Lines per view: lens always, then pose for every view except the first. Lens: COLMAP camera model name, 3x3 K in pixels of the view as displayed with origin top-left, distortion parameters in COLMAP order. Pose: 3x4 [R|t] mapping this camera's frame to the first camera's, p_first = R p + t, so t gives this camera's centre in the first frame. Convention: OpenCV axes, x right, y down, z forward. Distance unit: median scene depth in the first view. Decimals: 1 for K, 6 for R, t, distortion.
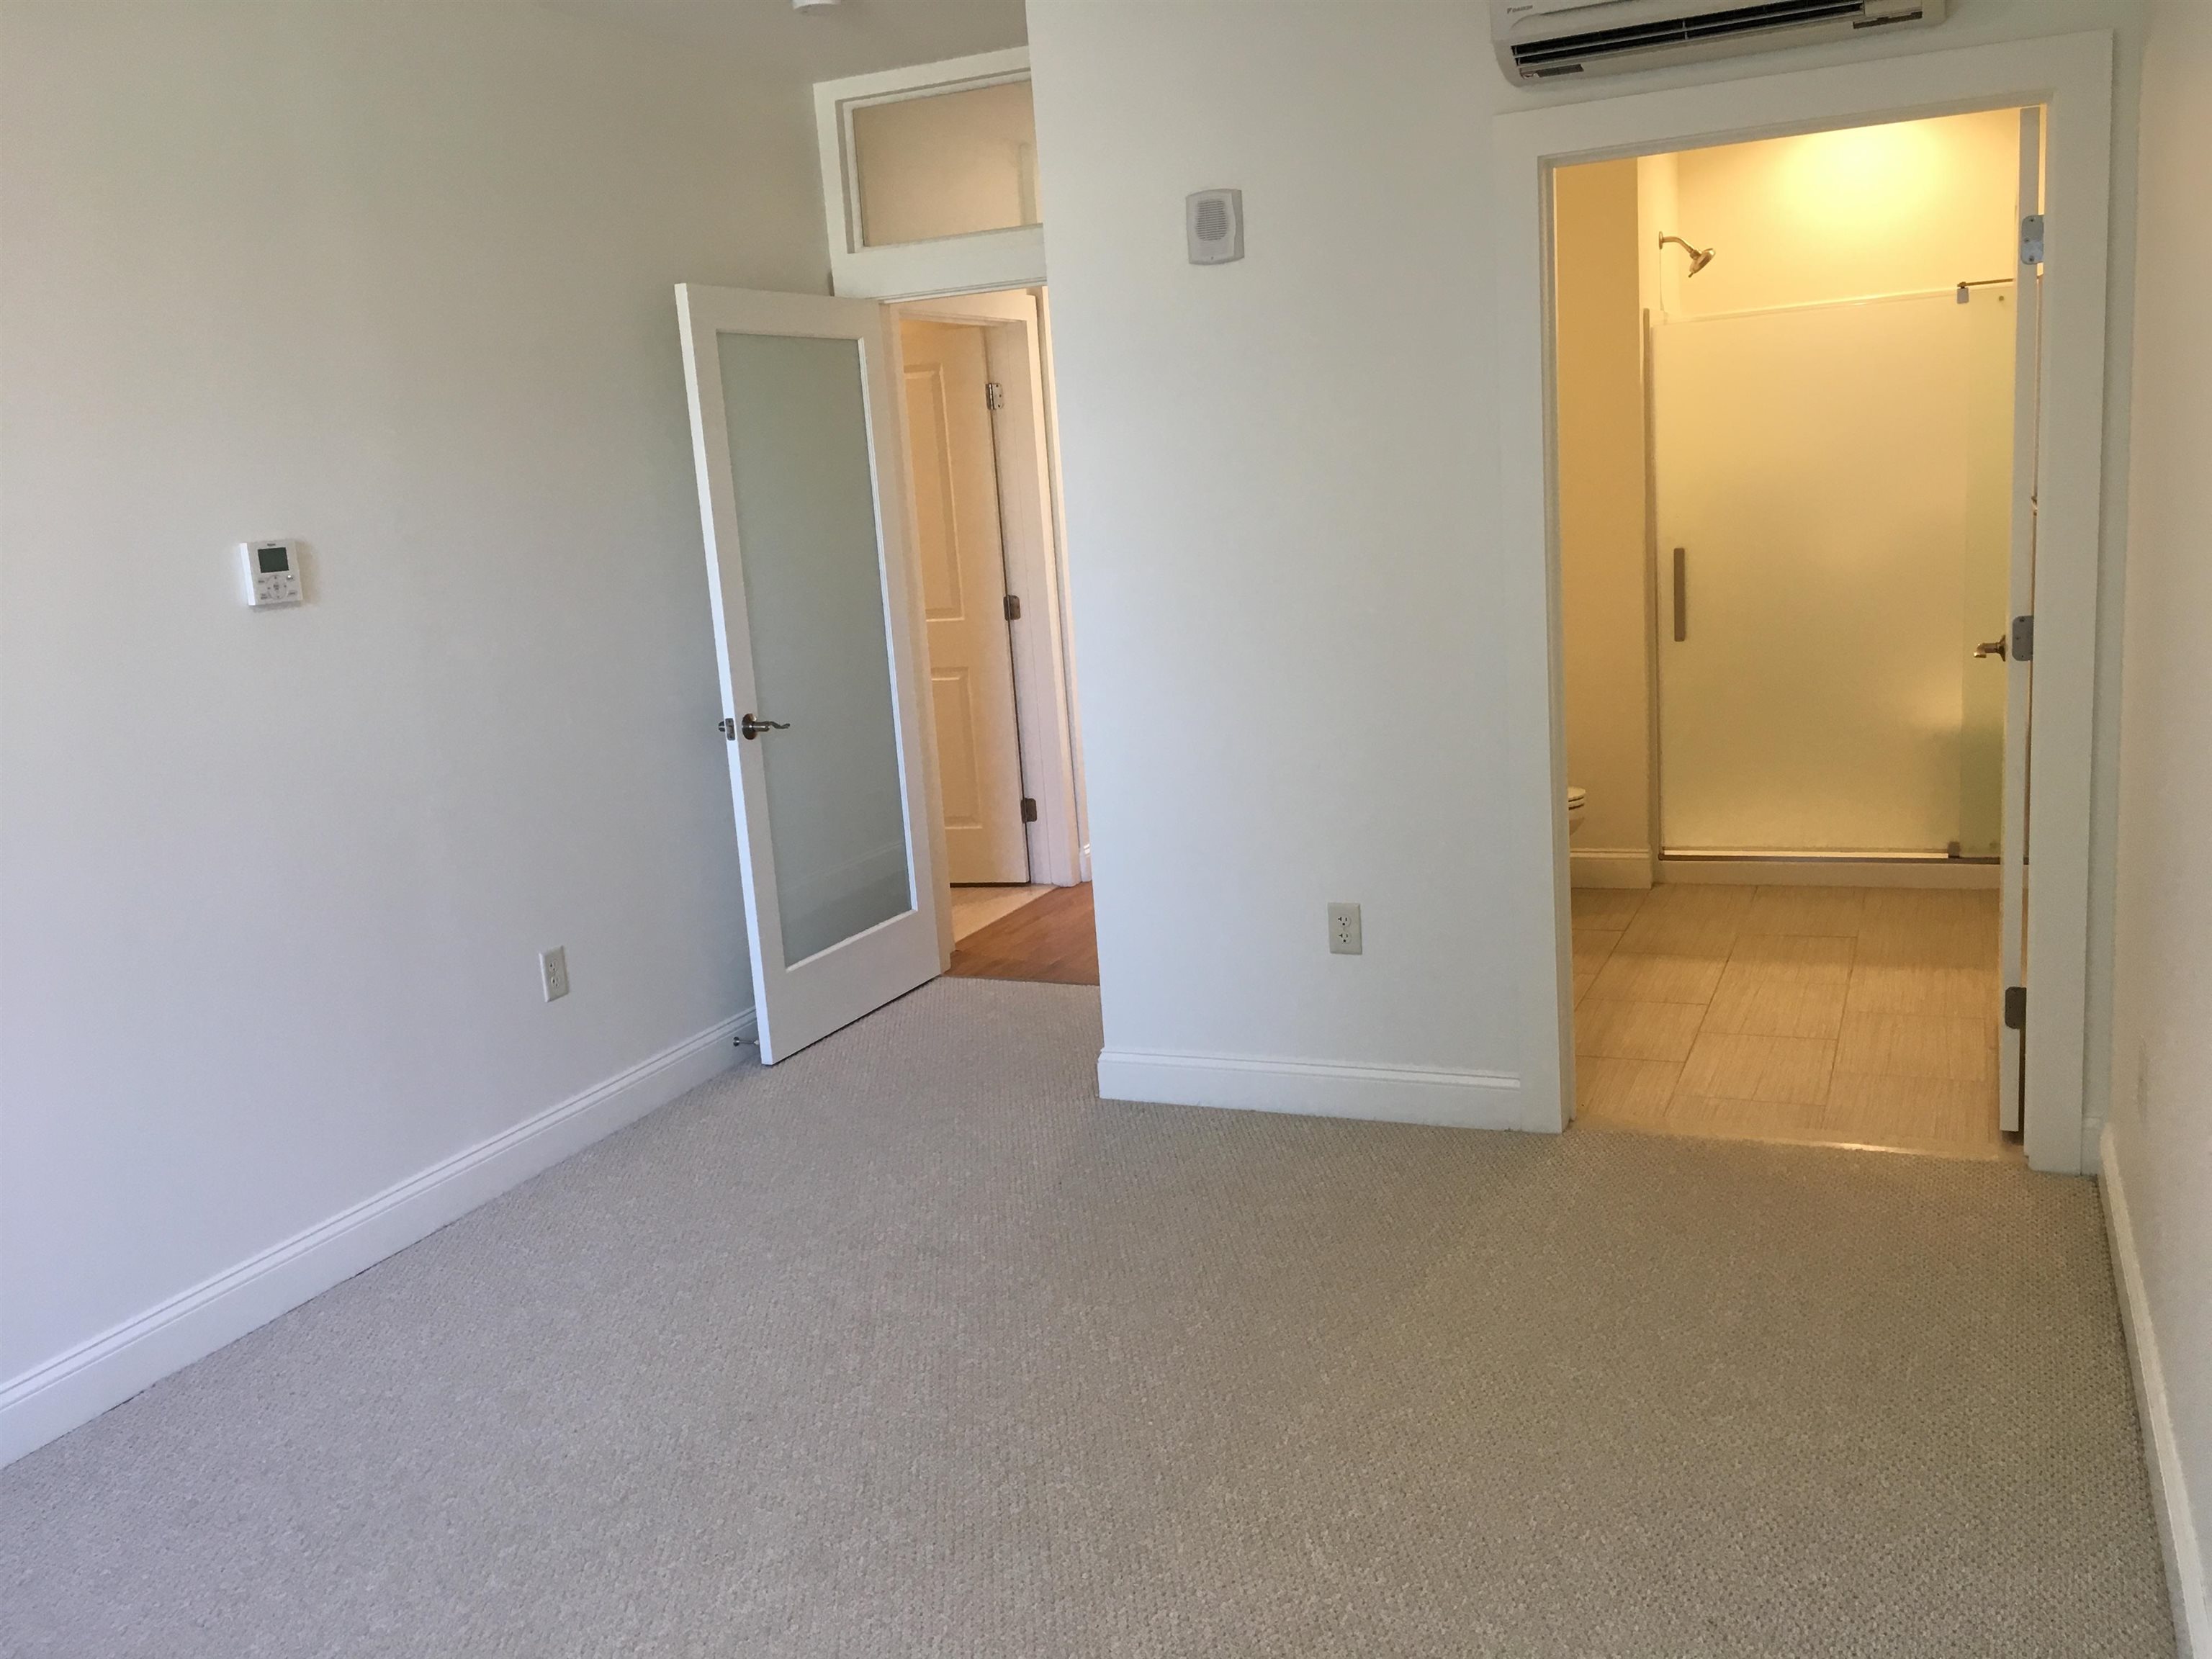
lens RADIAL K [[1874.5, 0, 1110.6], [0, 1874.5, 830.0], [0, 0, 1]] dist [0.068021, -0.069154]
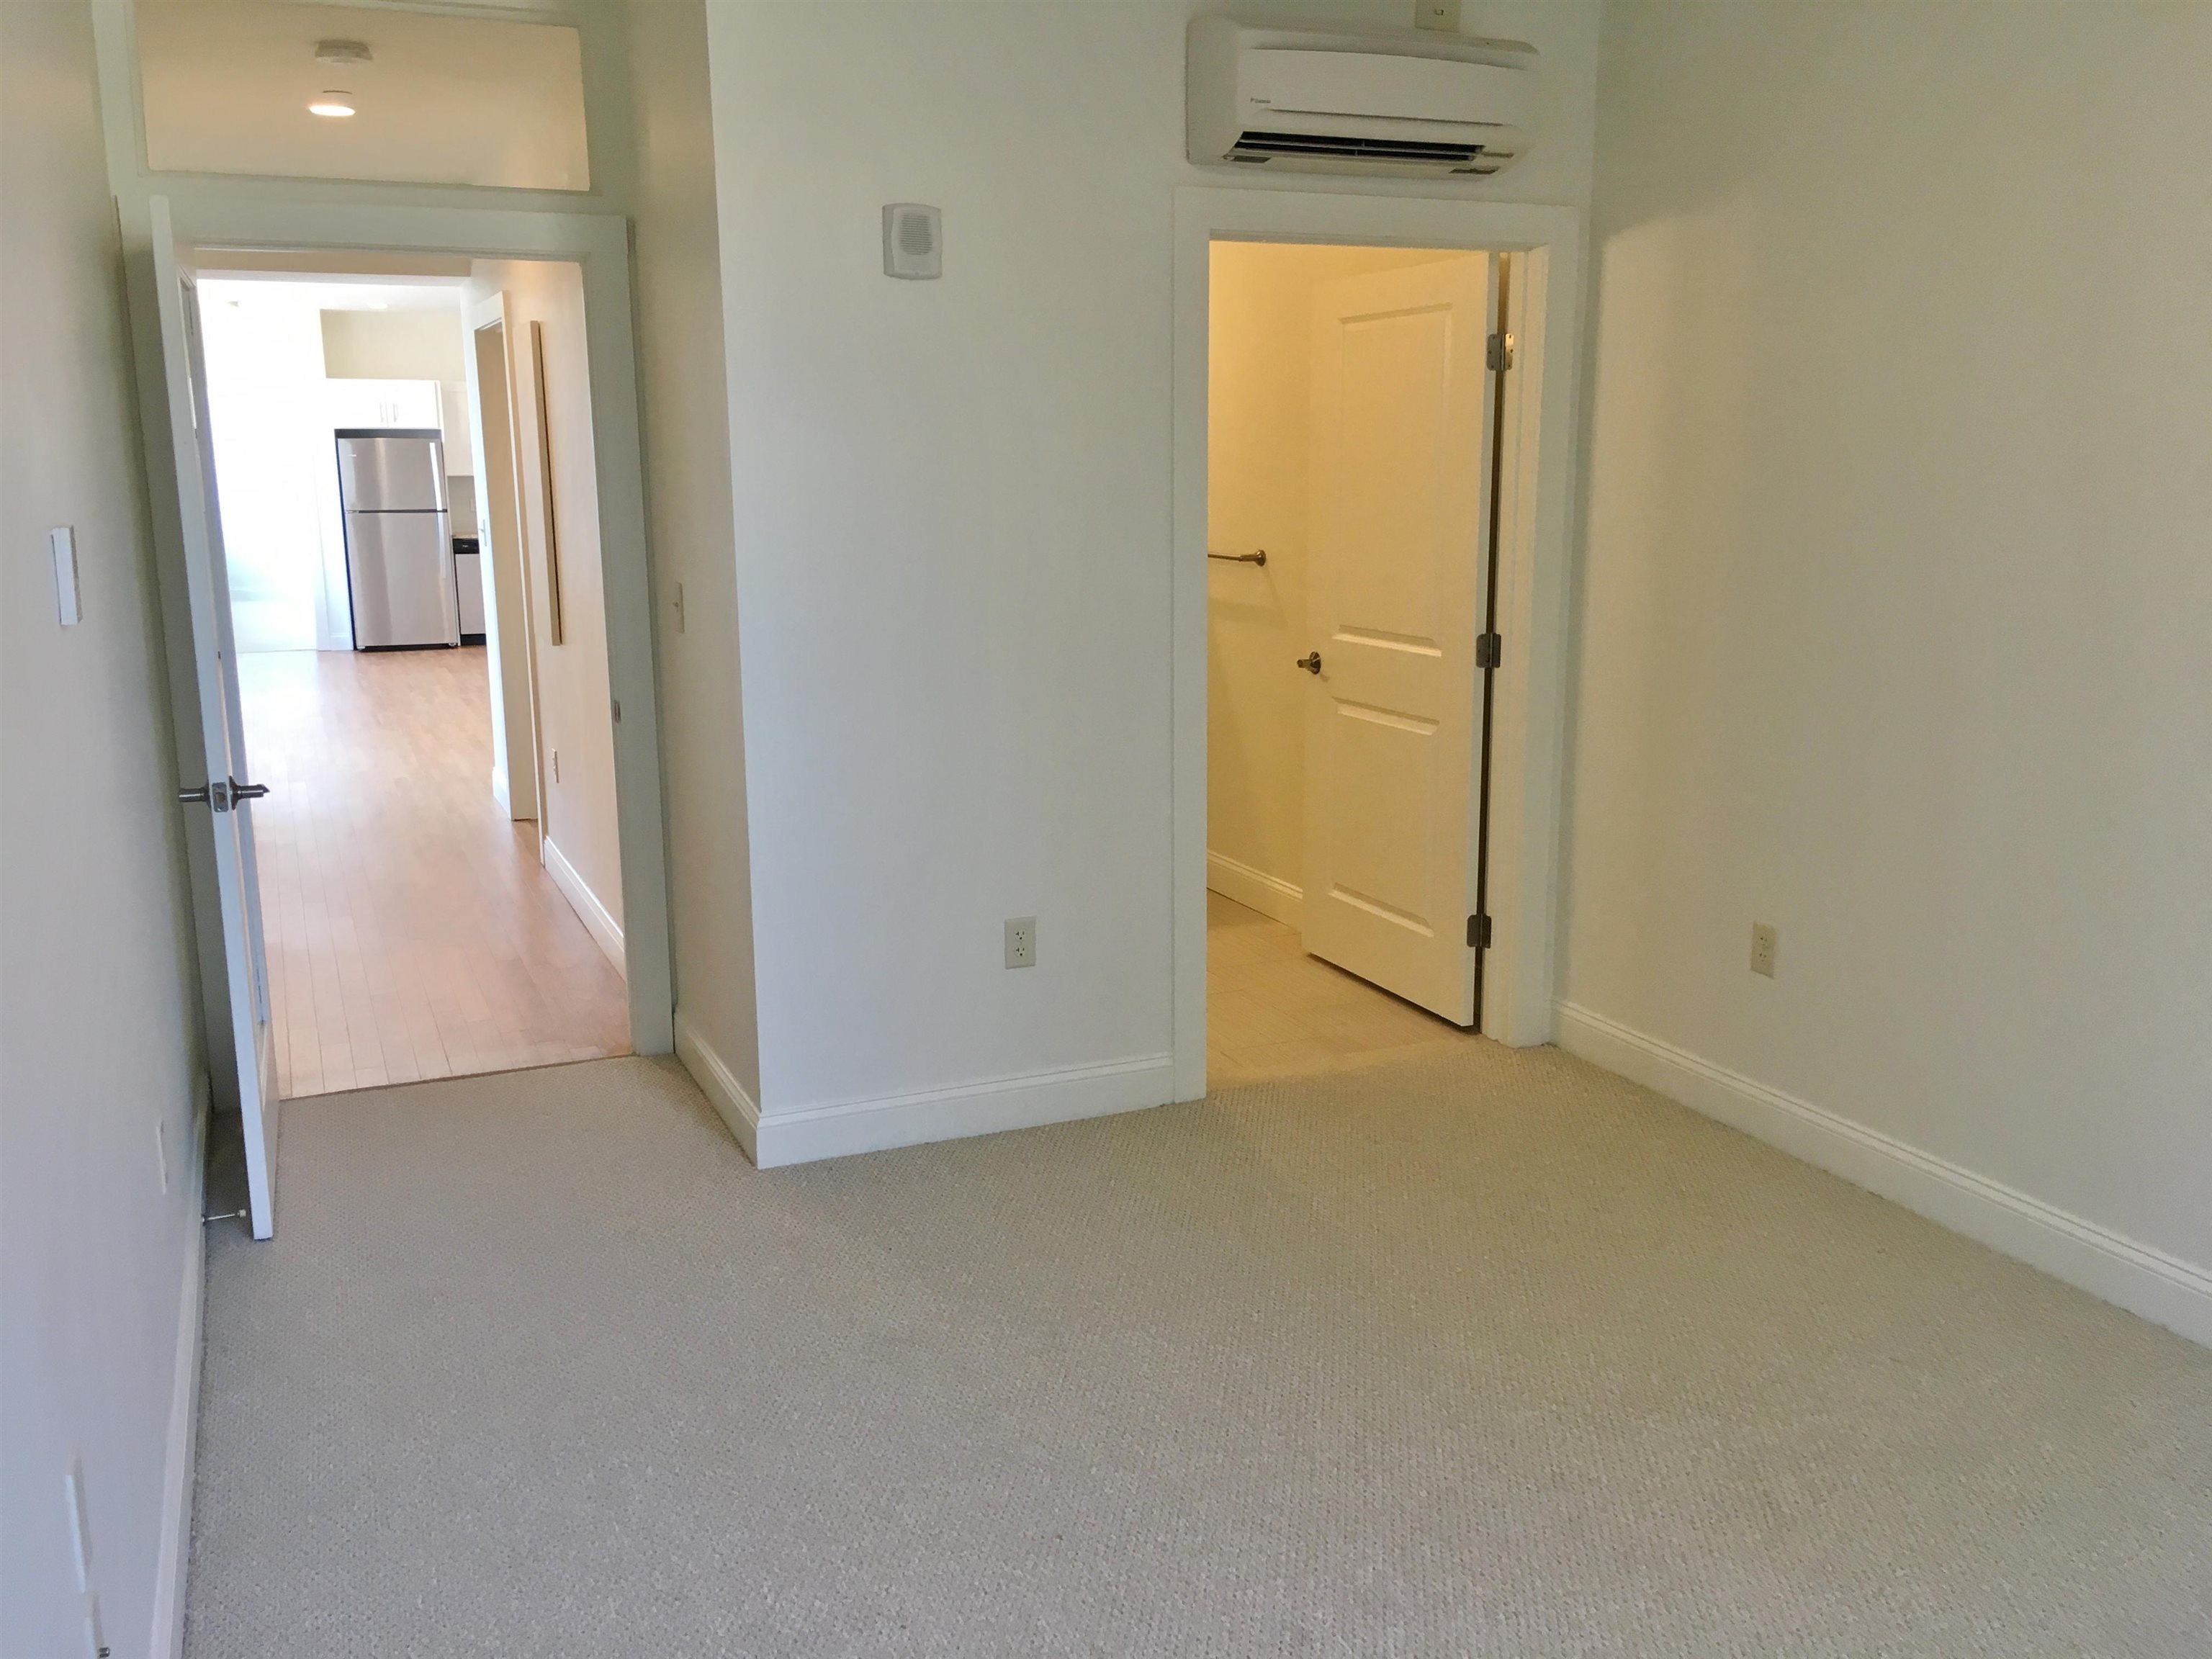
lens RADIAL K [[1874.5, 0, 1095.7], [0, 1874.5, 827.8], [0, 0, 1]] dist [0.068021, -0.069154]
pose [[0.678964, -0.079778, 0.729824, -0.424726], [0.098230, 0.995012, 0.017382, -0.017083], [-0.727571, 0.059889, 0.683414, 0.192157]]
